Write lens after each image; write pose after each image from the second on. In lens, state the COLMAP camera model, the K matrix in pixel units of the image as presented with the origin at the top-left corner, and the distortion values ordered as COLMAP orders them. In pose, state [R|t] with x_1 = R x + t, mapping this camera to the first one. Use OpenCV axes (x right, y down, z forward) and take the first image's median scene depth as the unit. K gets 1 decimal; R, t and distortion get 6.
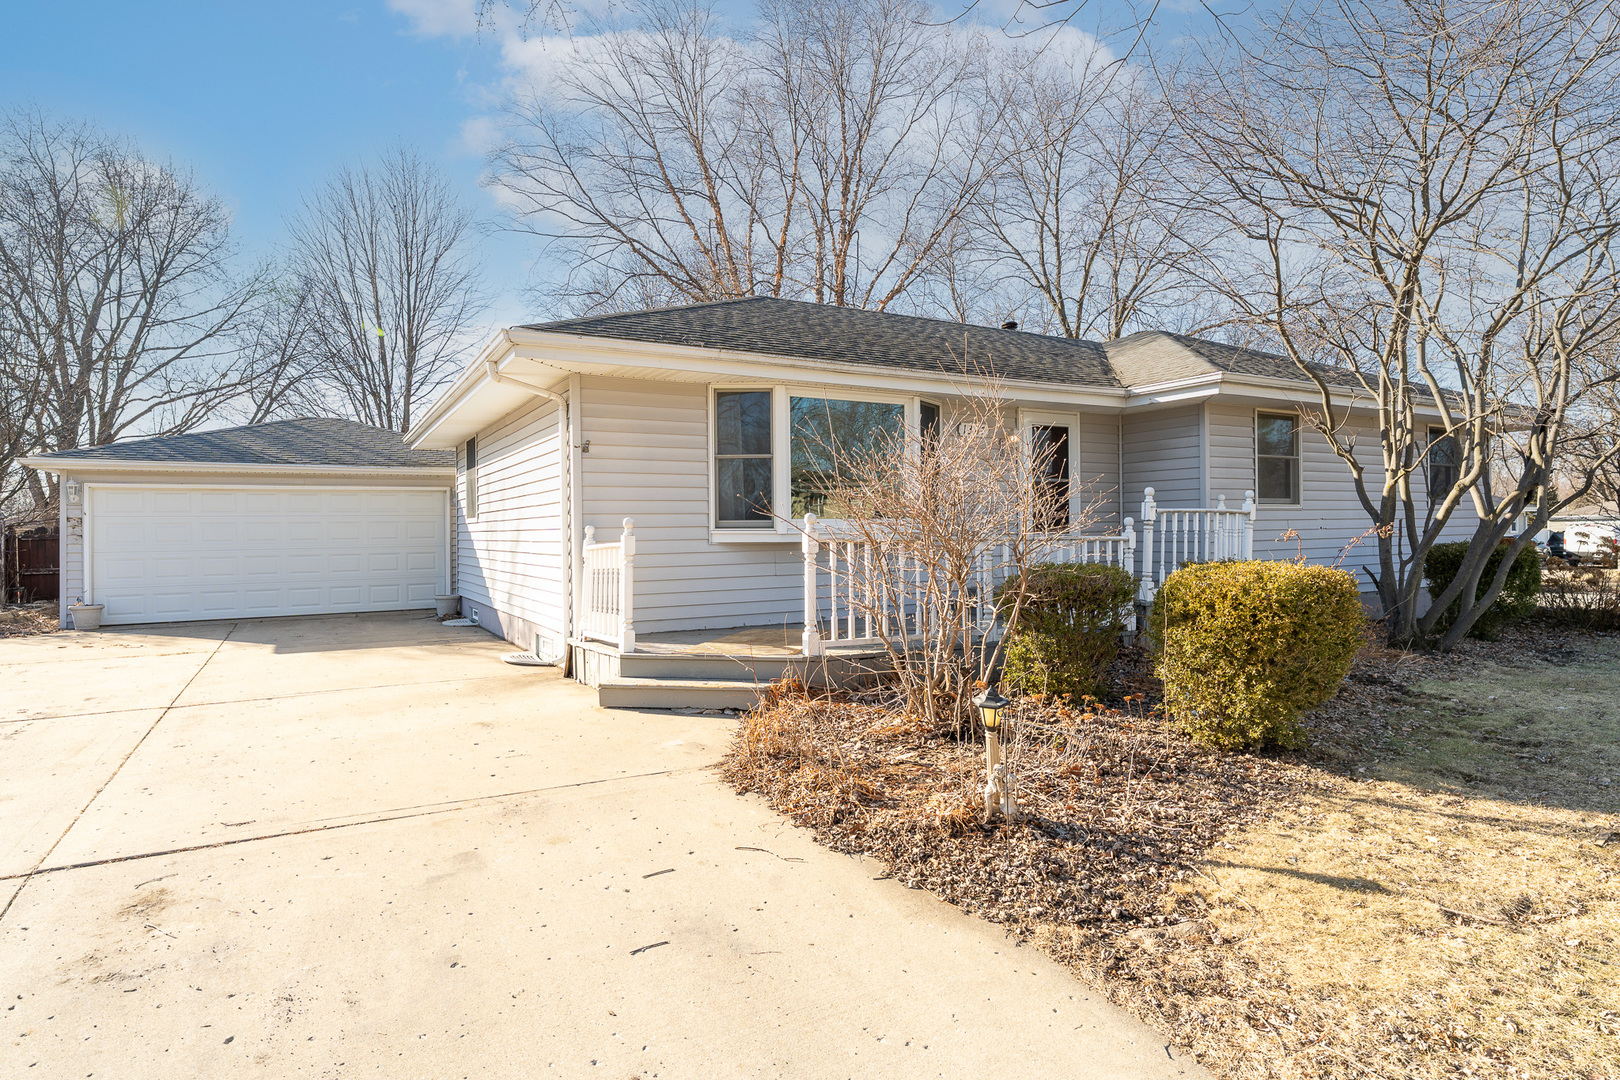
lens RADIAL K [[887.8, 0, 783.3], [0, 887.8, 532.9], [0, 0, 1]] dist [-0.005347, -0.000665]
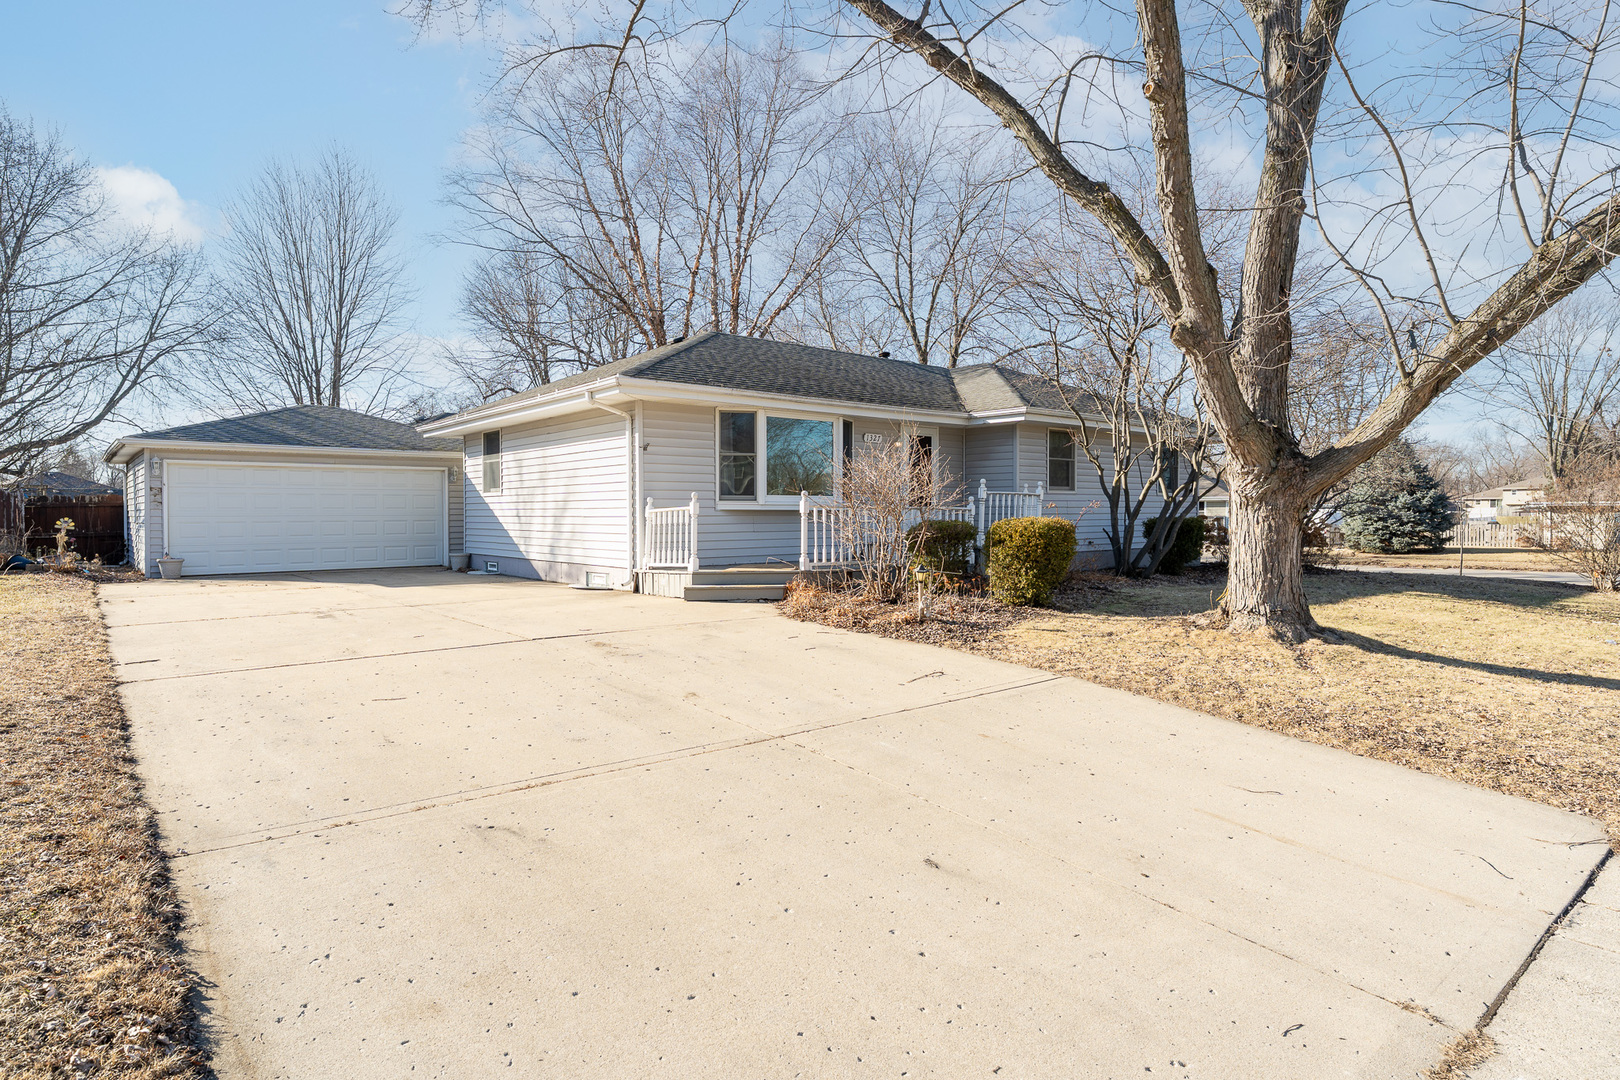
lens RADIAL K [[918.2, 0, 803.9], [0, 918.2, 521.1], [0, 0, 1]] dist [0.000029, 0.000273]
pose [[0.979318, 0.007322, 0.202193, -0.213742], [-0.008364, 0.999956, 0.004299, 0.018915], [-0.202152, -0.005901, 0.979336, -0.502099]]
